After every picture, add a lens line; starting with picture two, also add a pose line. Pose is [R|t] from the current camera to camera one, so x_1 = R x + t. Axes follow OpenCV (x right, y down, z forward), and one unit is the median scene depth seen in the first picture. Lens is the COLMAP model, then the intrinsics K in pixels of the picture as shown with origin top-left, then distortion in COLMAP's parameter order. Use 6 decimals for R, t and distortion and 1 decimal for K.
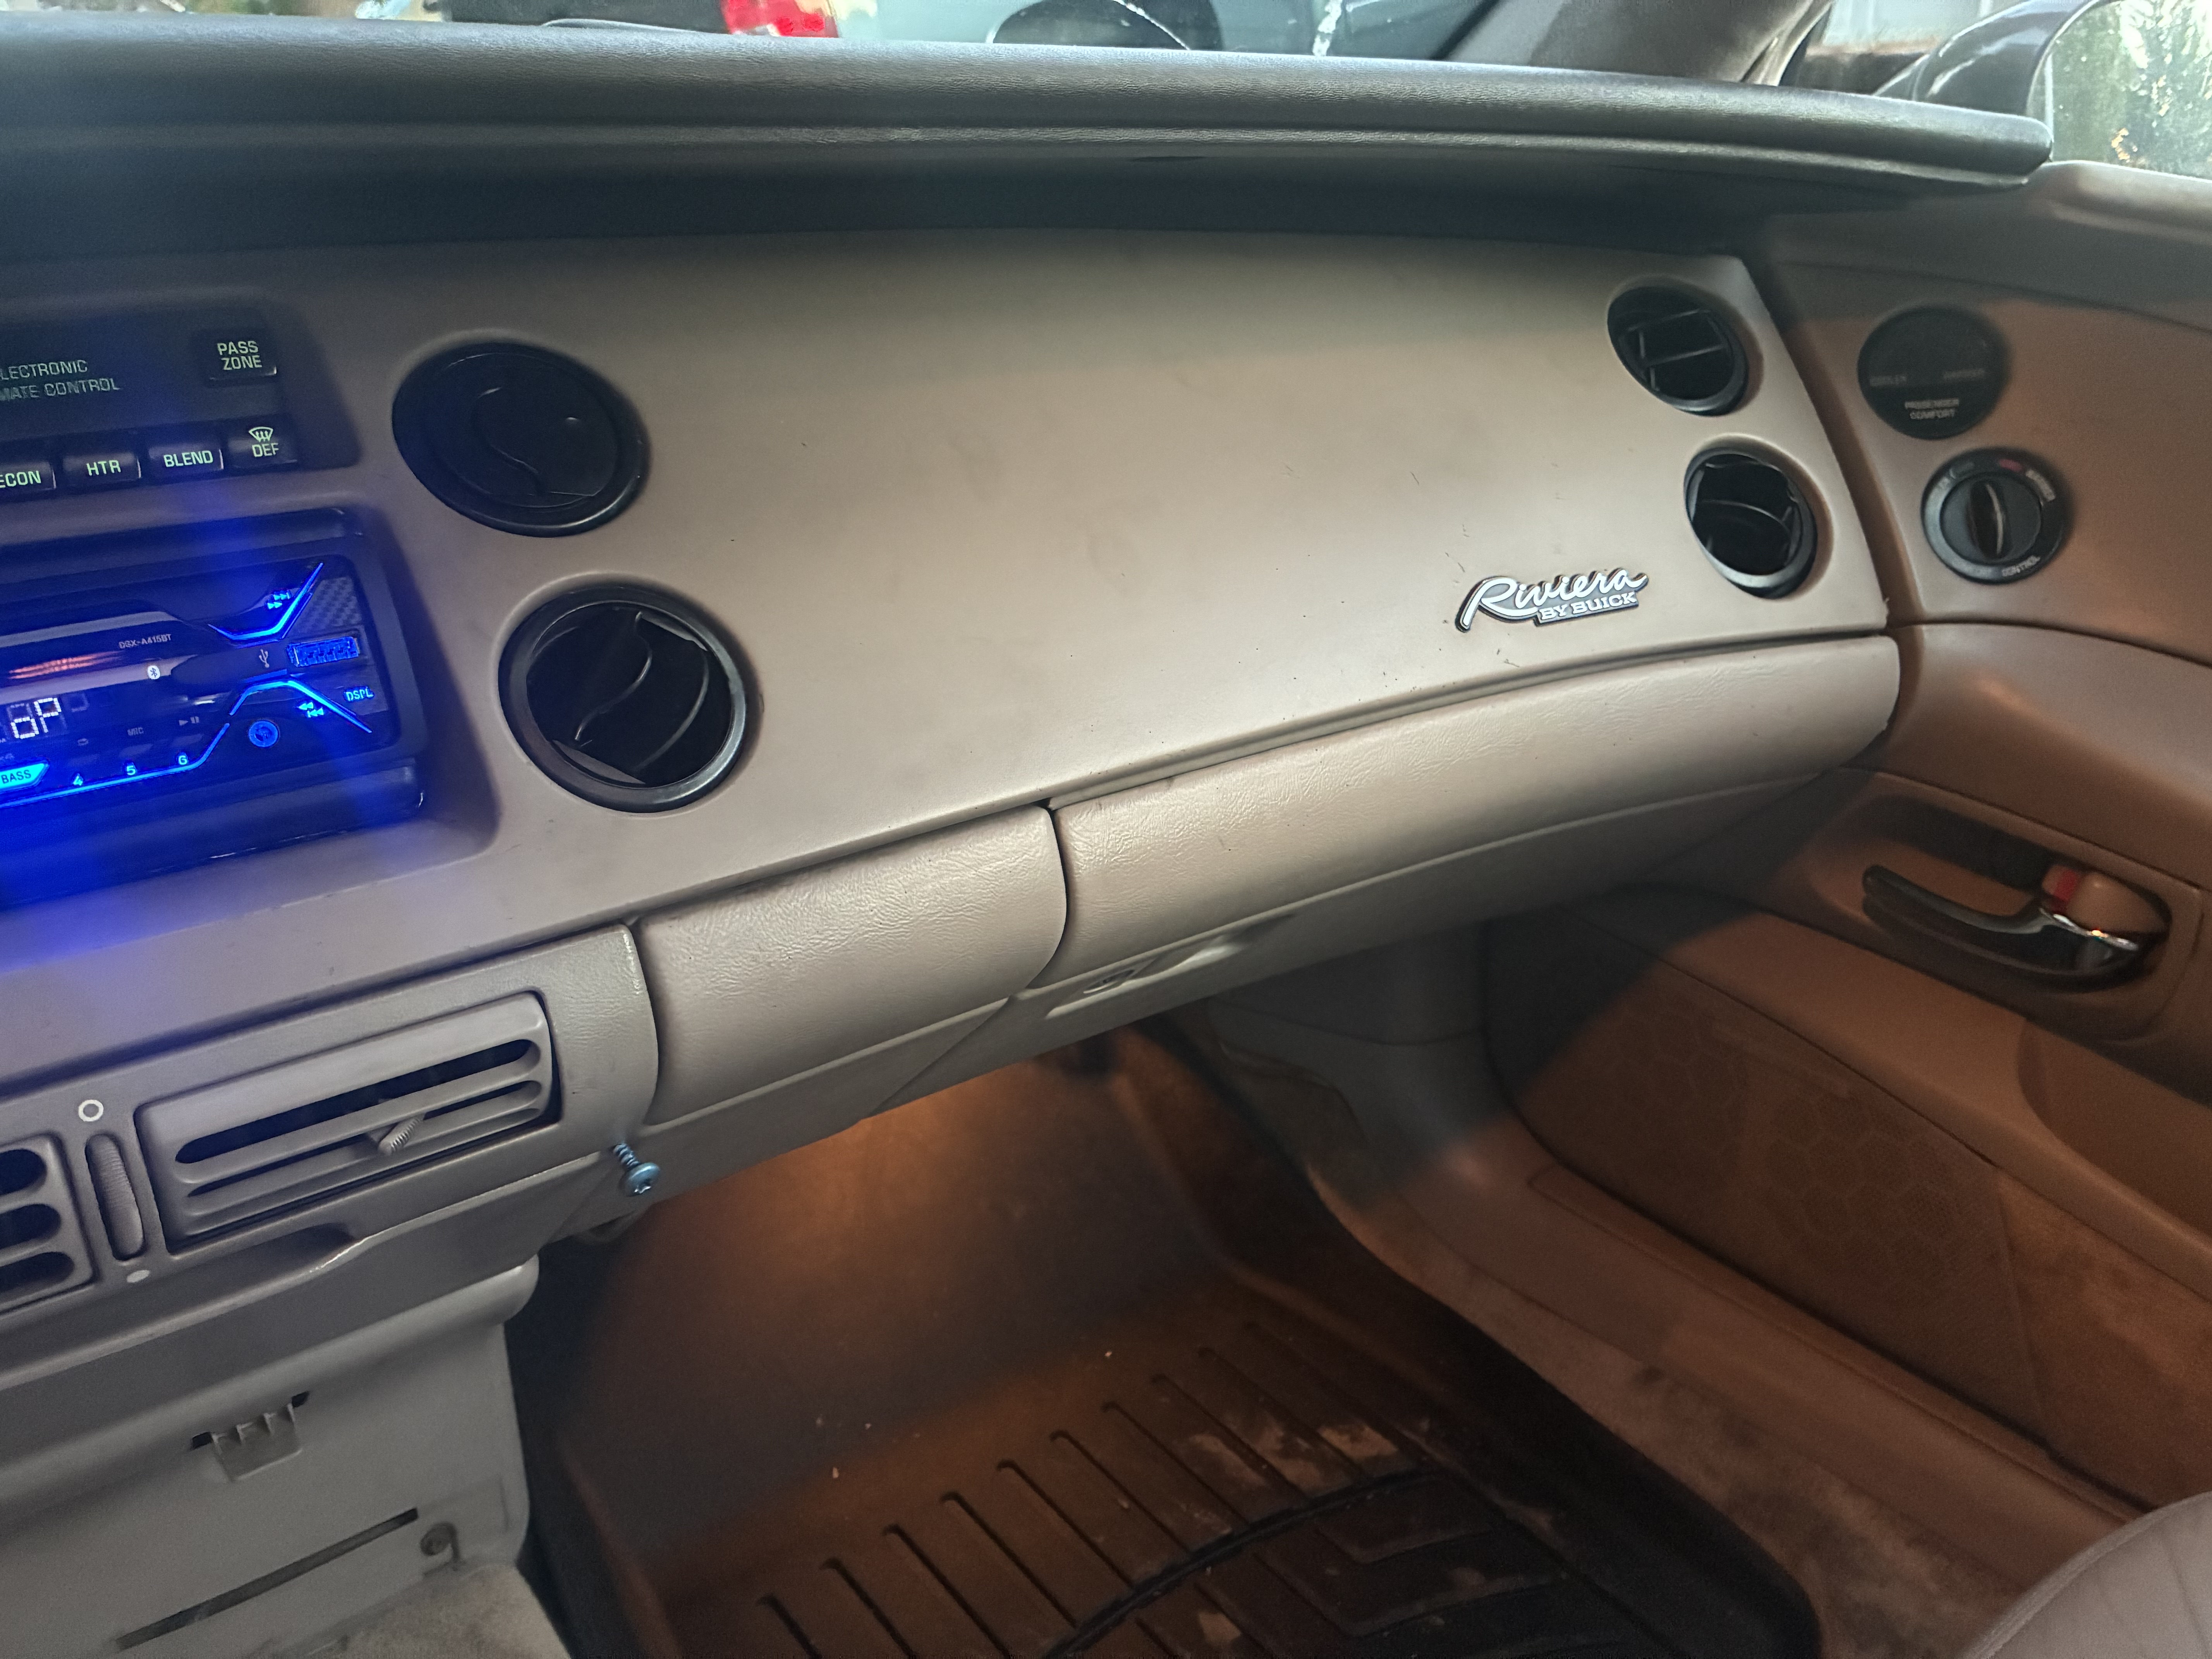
lens RADIAL K [[1681.5, 0, 1106.0], [0, 1681.5, 829.5], [0, 0, 1]] dist [0.005294, -0.001978]
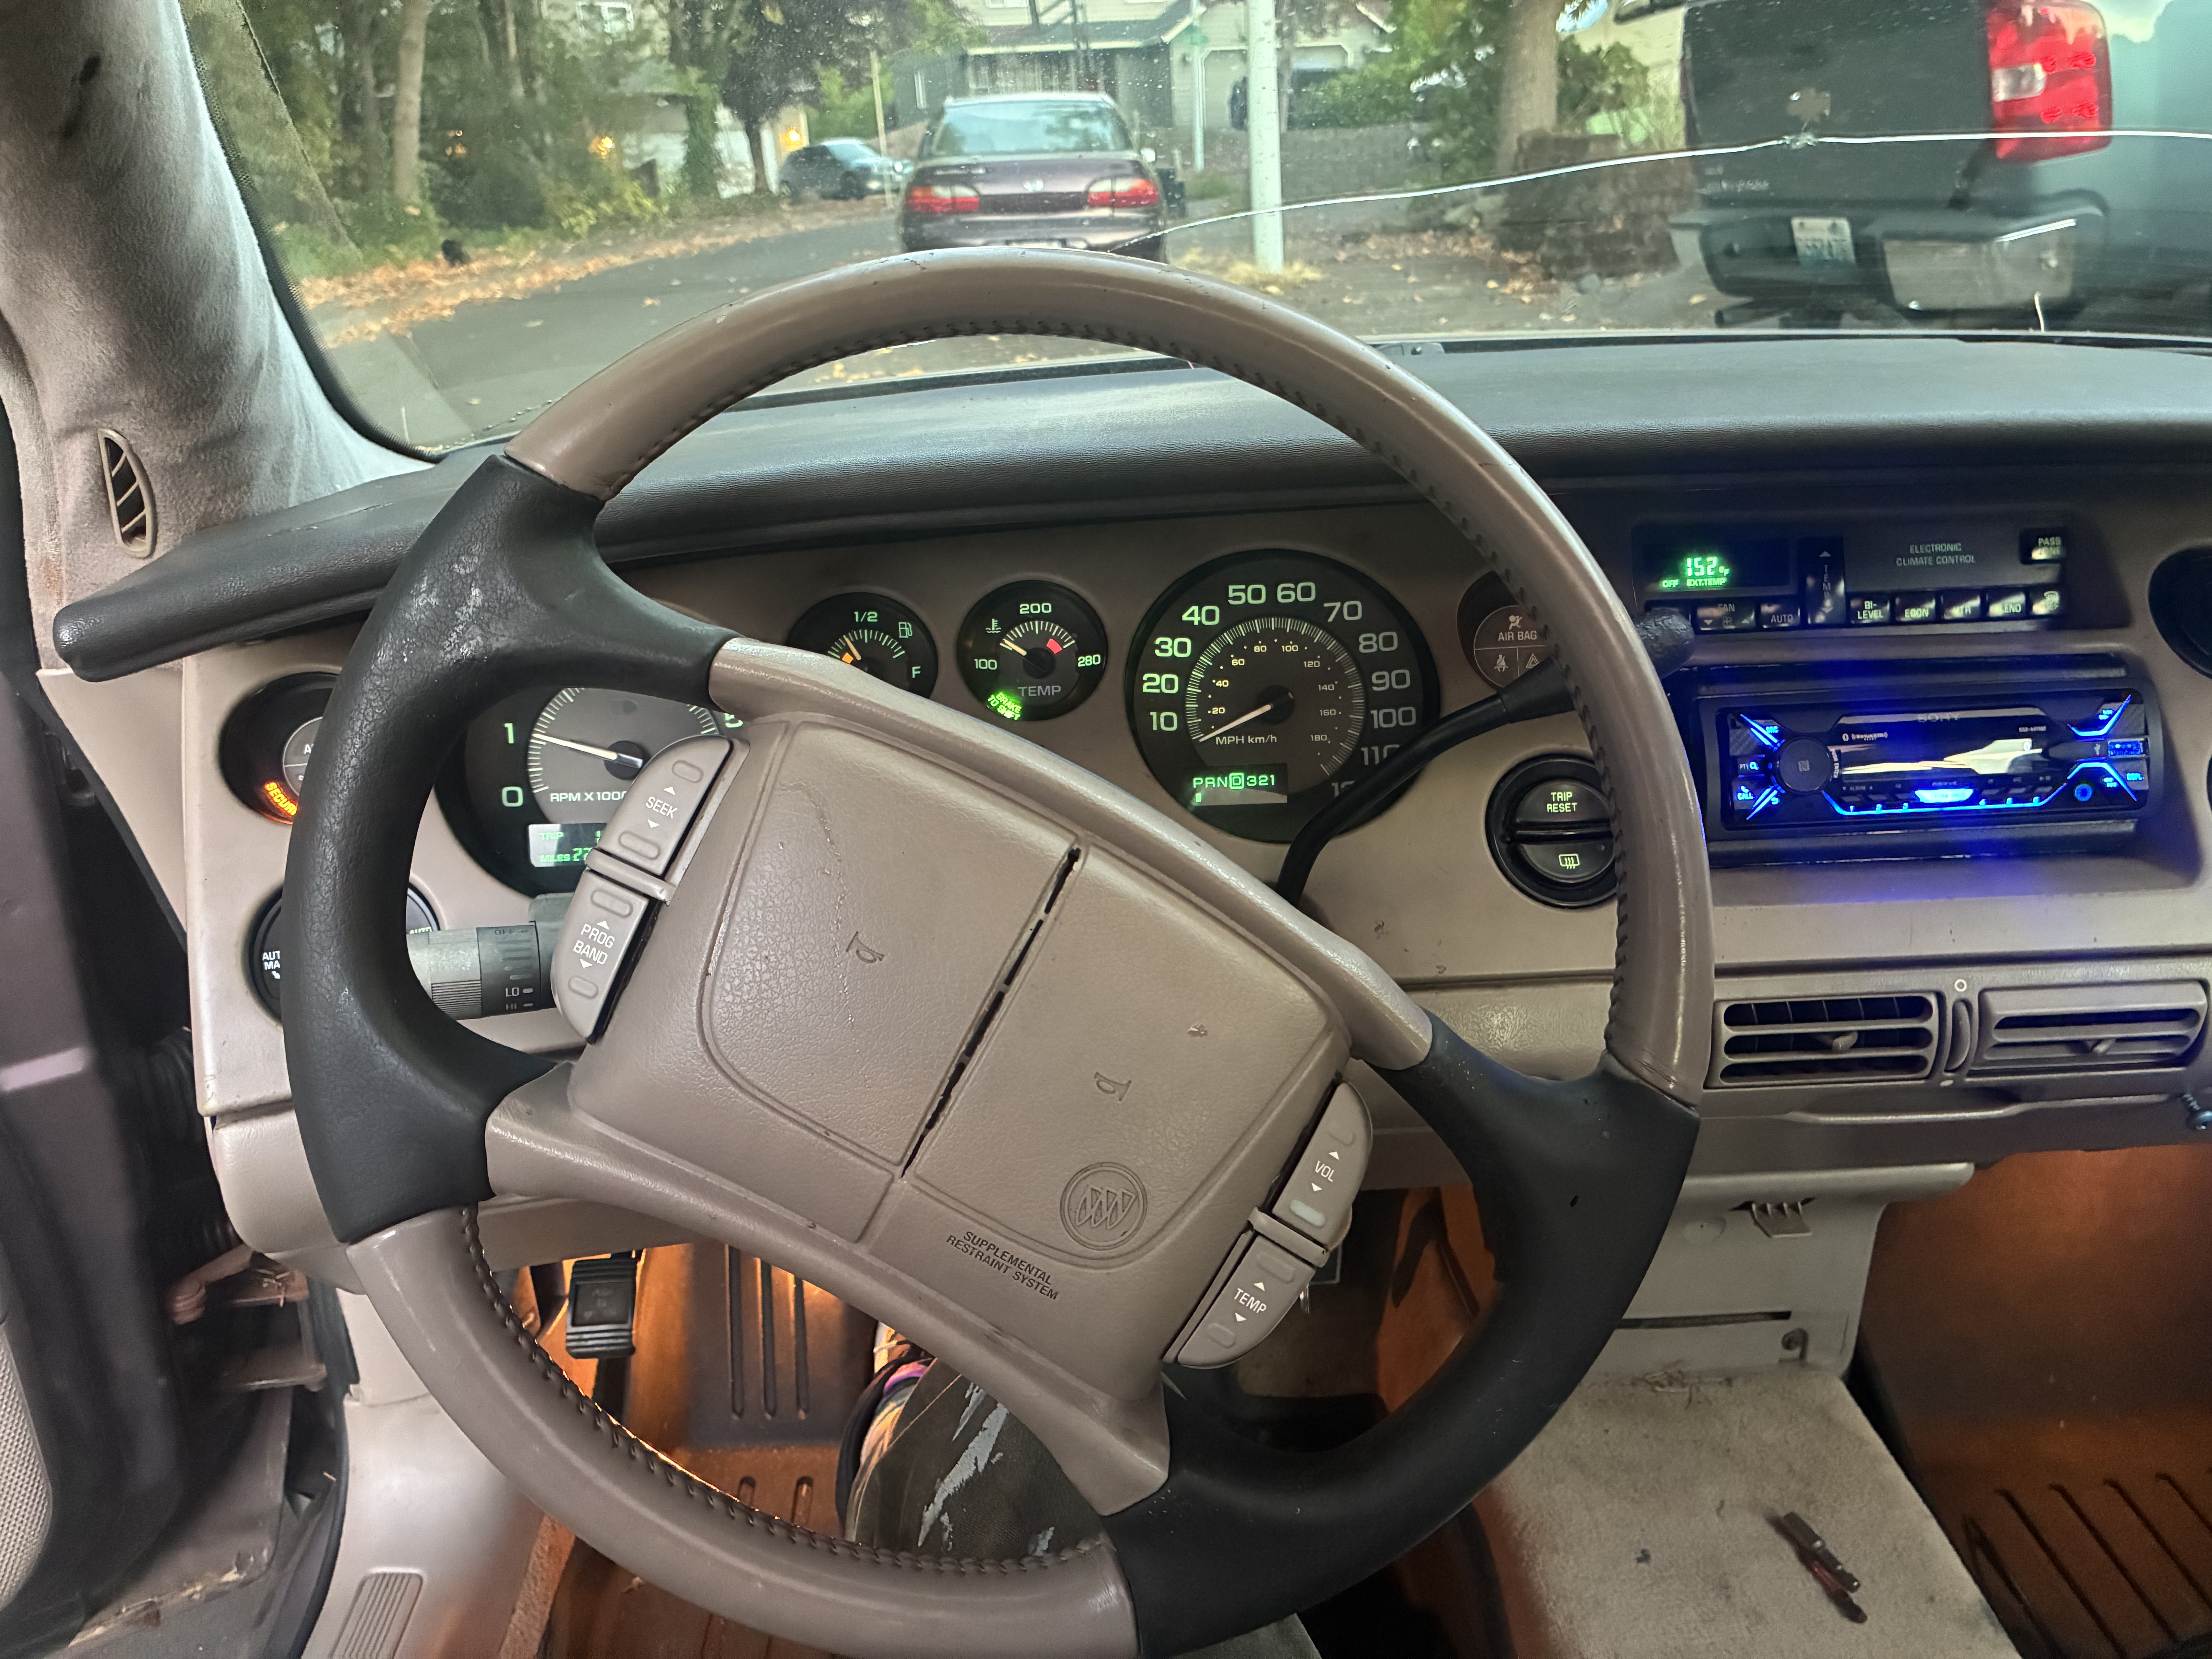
lens RADIAL K [[1681.5, 0, 1106.0], [0, 1681.5, 829.5], [0, 0, 1]] dist [0.005294, -0.001978]
pose [[0.823285, 0.203884, -0.529747, -0.375175], [-0.200773, 0.977532, 0.064200, 0.061936], [0.530934, 0.053505, 0.845722, -0.867187]]
